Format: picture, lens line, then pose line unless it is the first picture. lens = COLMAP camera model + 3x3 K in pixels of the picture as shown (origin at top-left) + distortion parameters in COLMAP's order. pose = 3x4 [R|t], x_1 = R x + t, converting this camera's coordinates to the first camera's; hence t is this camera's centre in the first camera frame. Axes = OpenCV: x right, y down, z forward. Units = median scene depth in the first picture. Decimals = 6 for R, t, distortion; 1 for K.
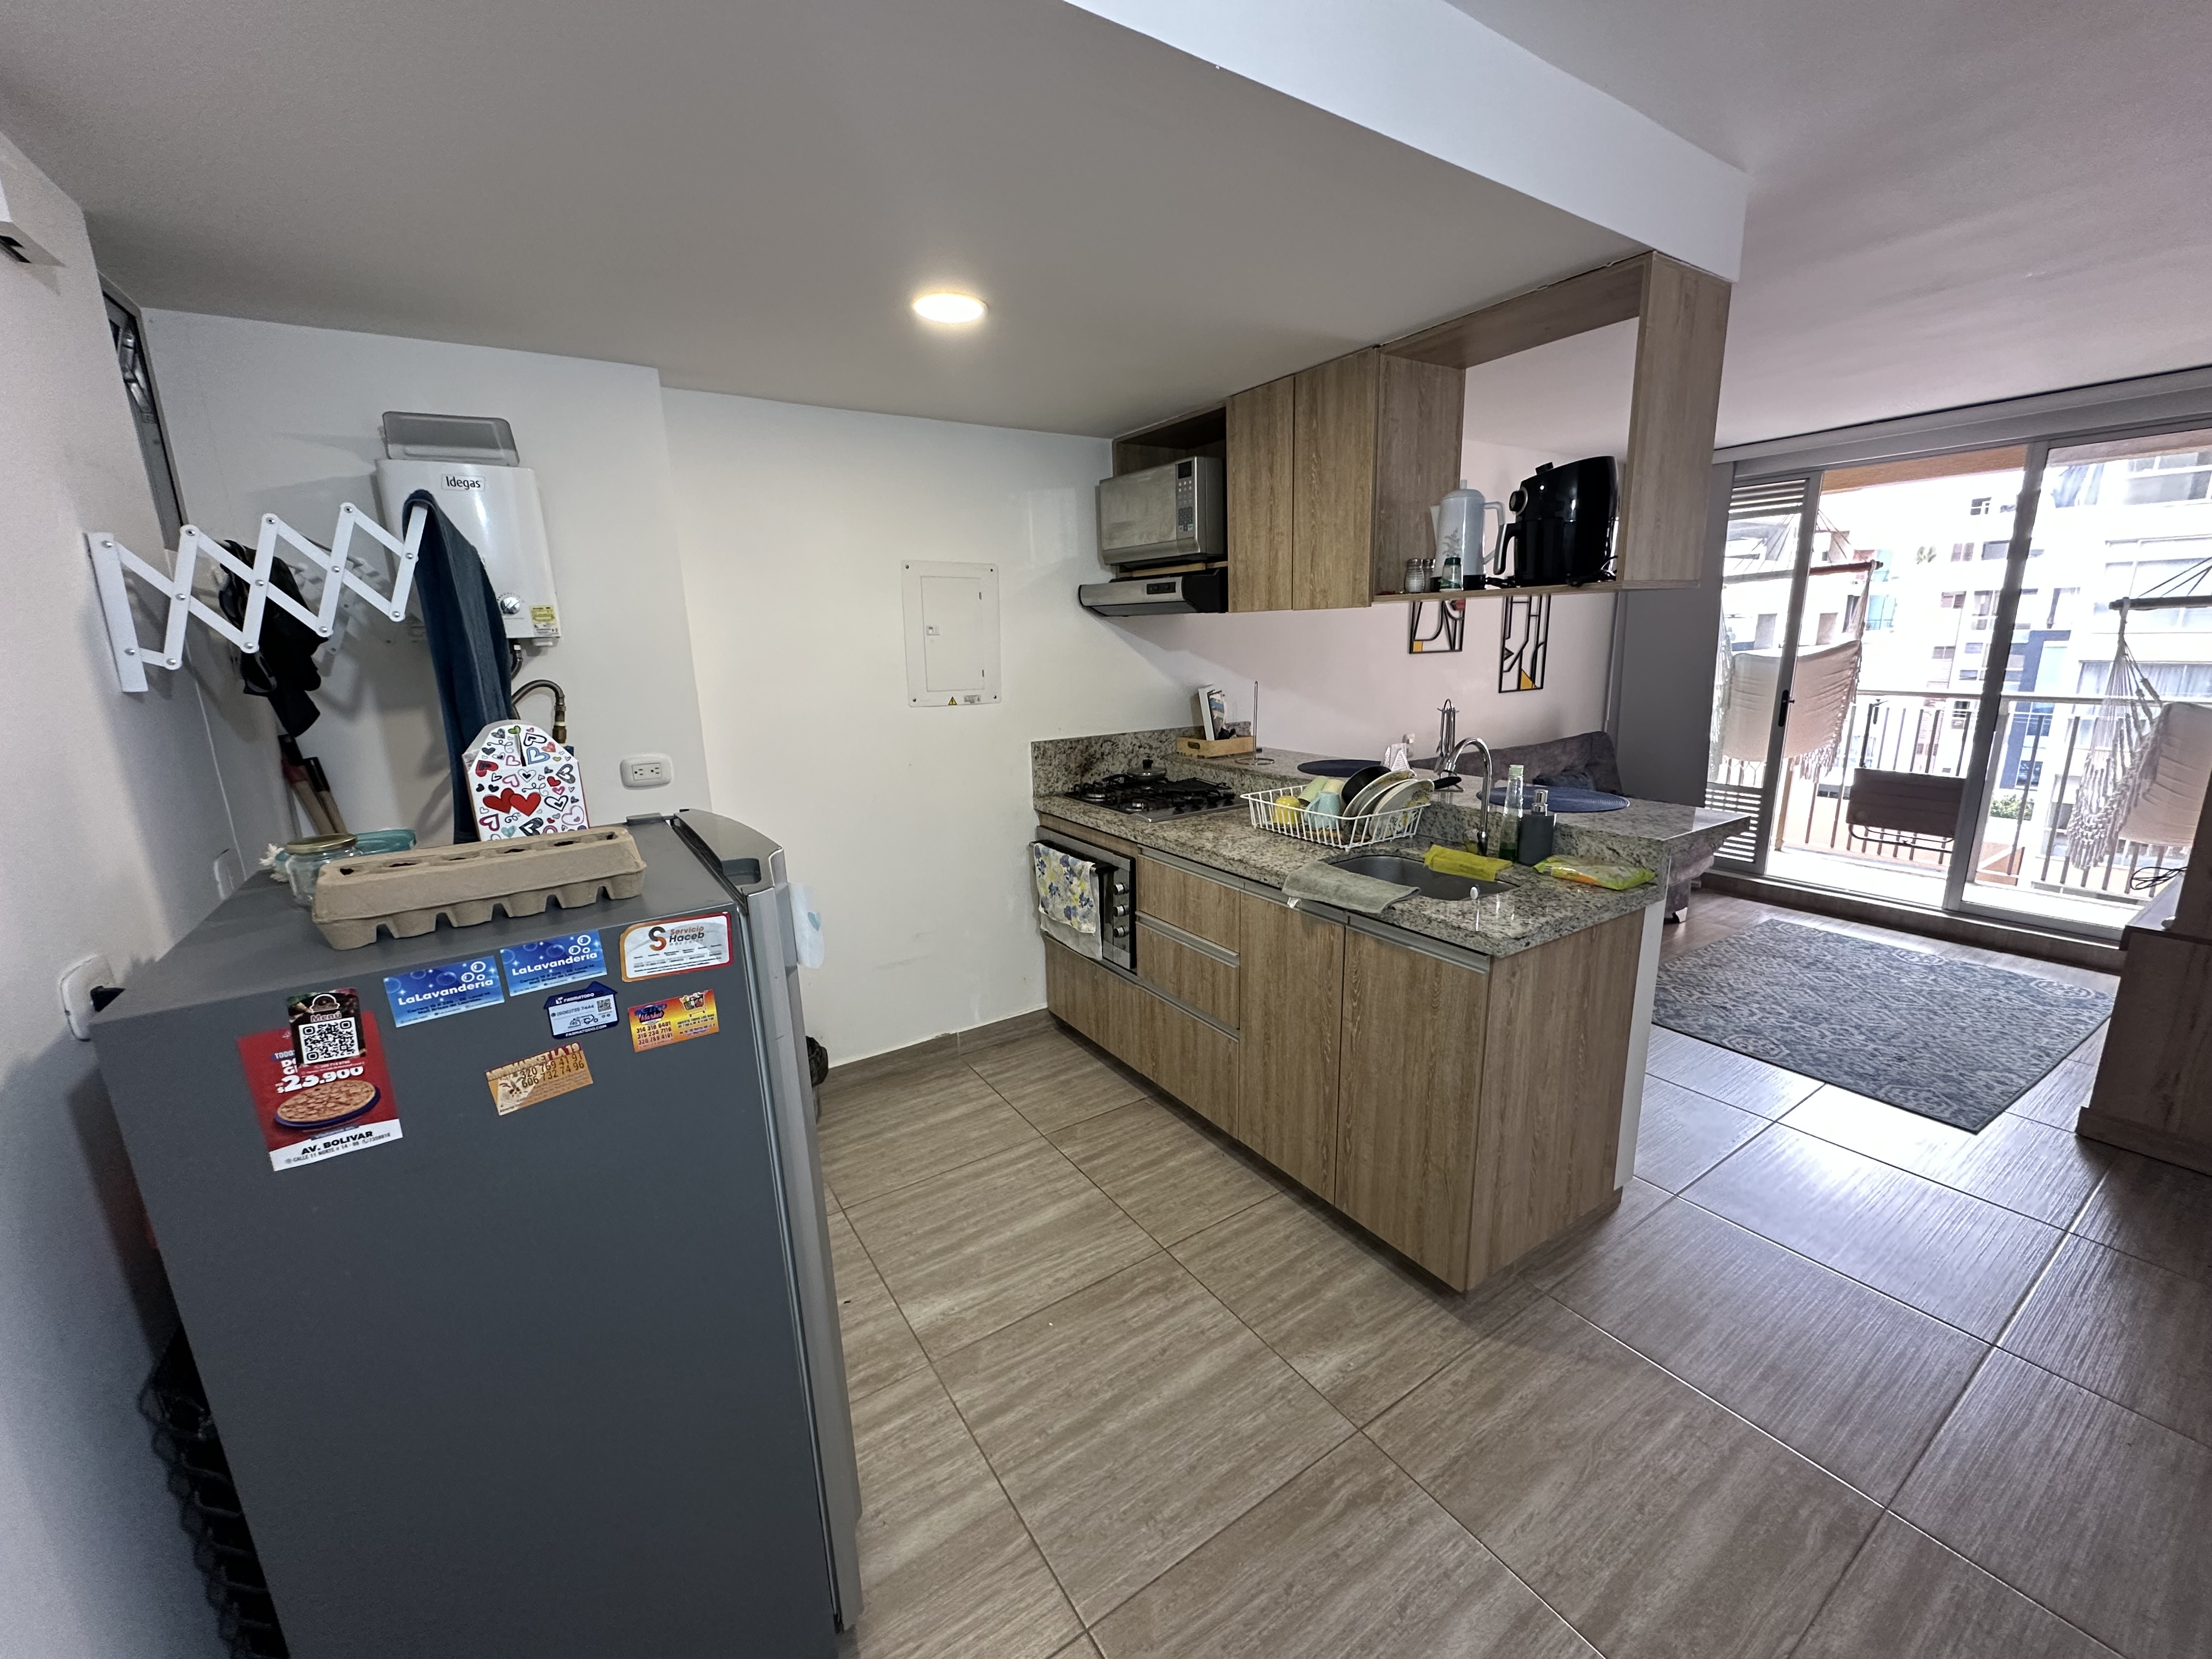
lens RADIAL K [[879.7, 0, 1105.8], [0, 879.7, 825.6], [0, 0, 1]] dist [-0.005507, 0.001374]
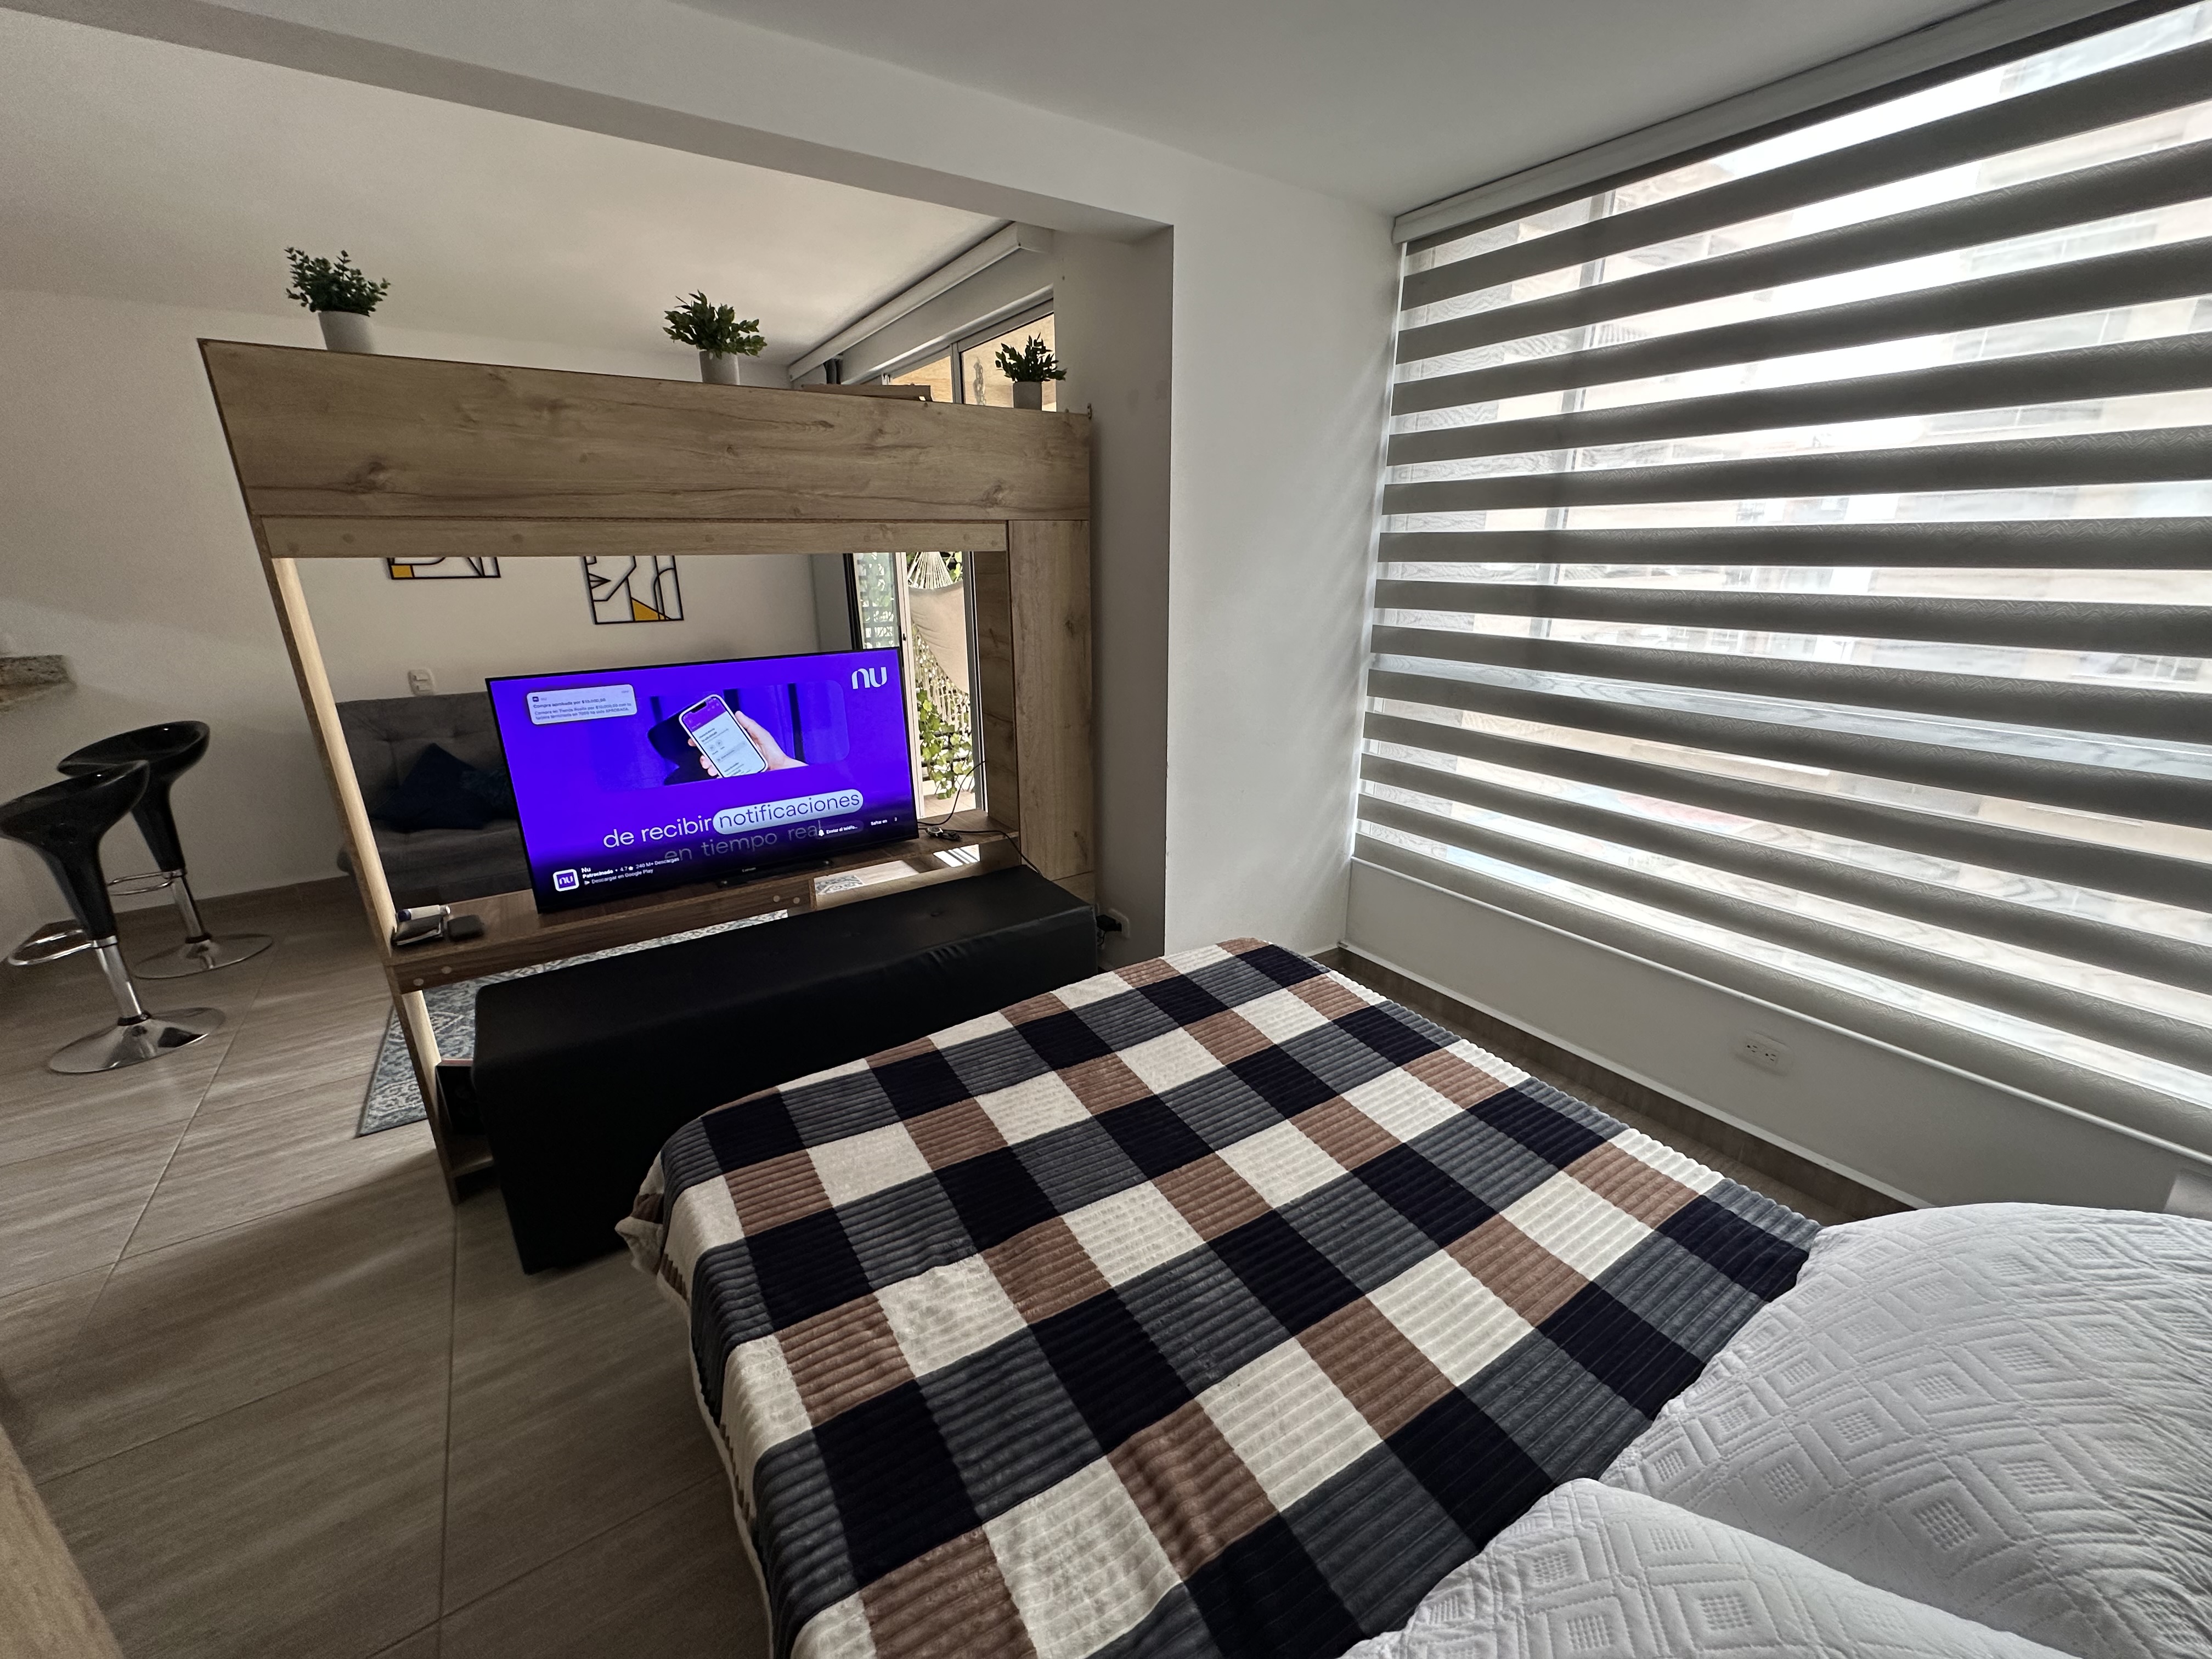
lens RADIAL K [[879.7, 0, 1105.8], [0, 879.7, 825.6], [0, 0, 1]] dist [-0.005507, 0.001374]
pose [[0.999805, 0.010900, 0.016460, 1.964506], [-0.012276, 0.996221, 0.085977, -0.057778], [-0.015461, -0.086163, 0.996161, 0.140443]]
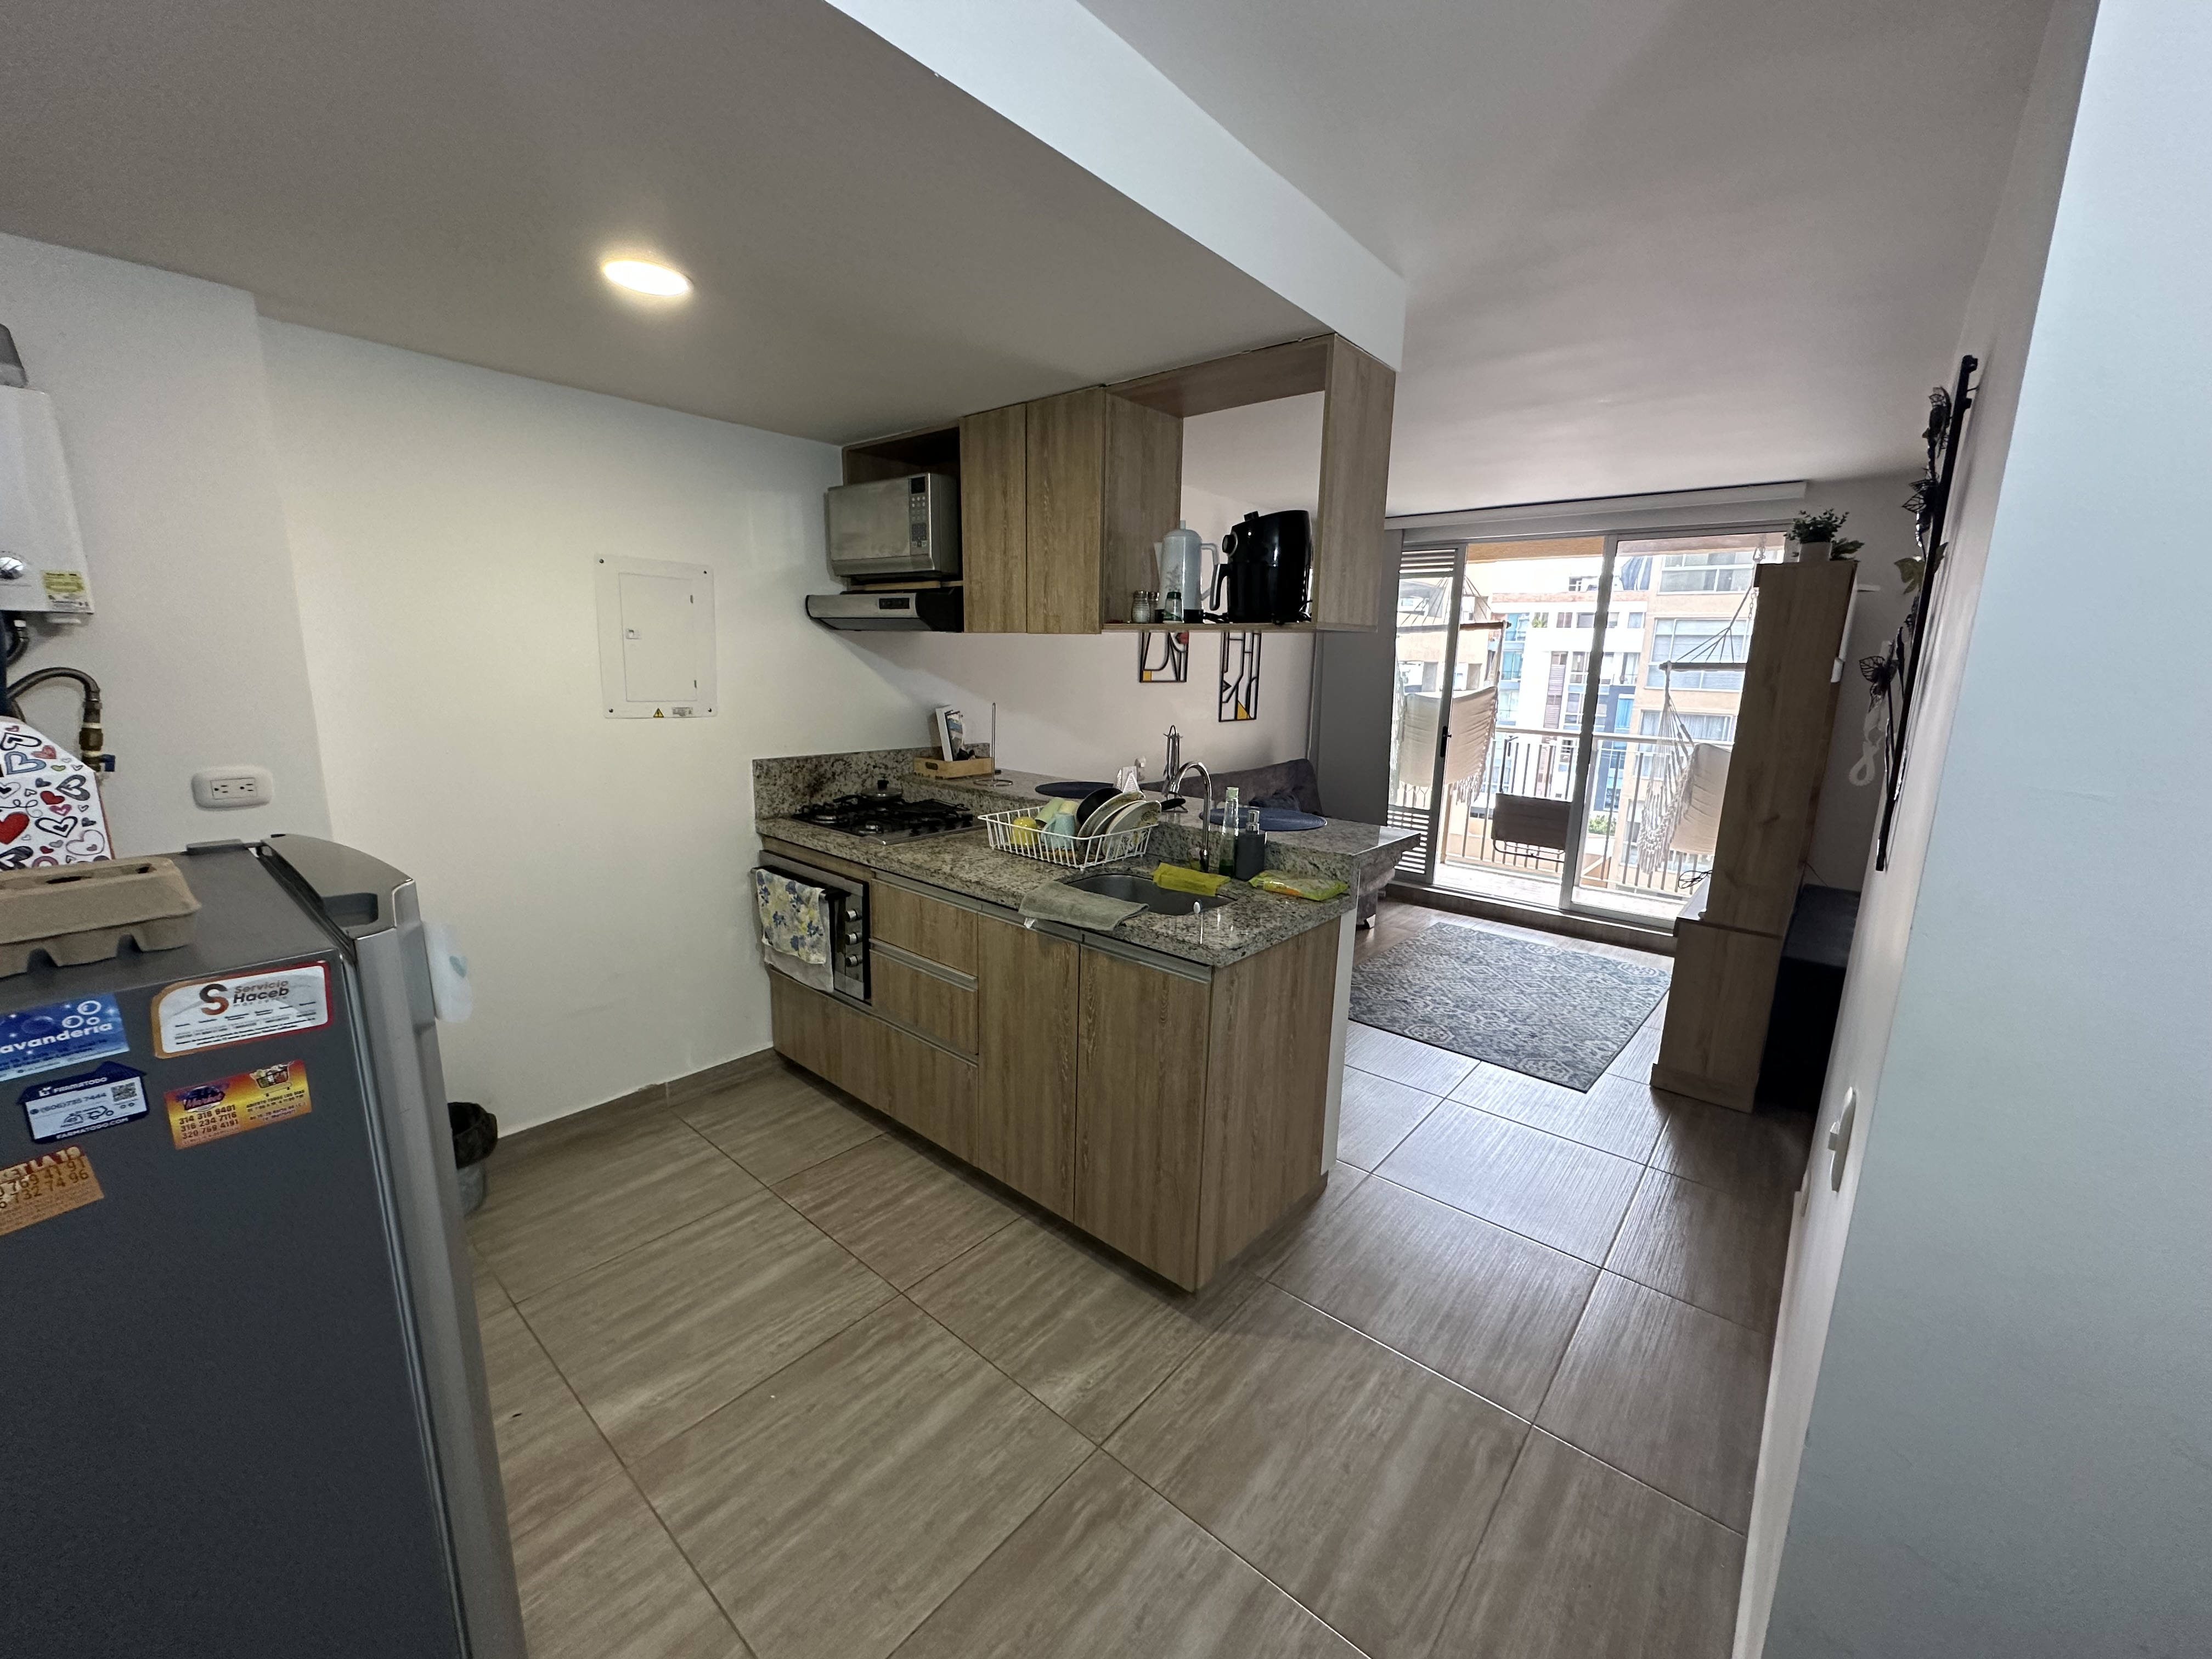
lens RADIAL K [[879.7, 0, 1105.8], [0, 879.7, 825.6], [0, 0, 1]] dist [-0.005507, 0.001374]
pose [[0.958763, -0.005619, 0.284151, 0.011457], [0.012957, 0.999629, -0.023952, 0.001517], [-0.283911, 0.026646, 0.958480, 0.011860]]
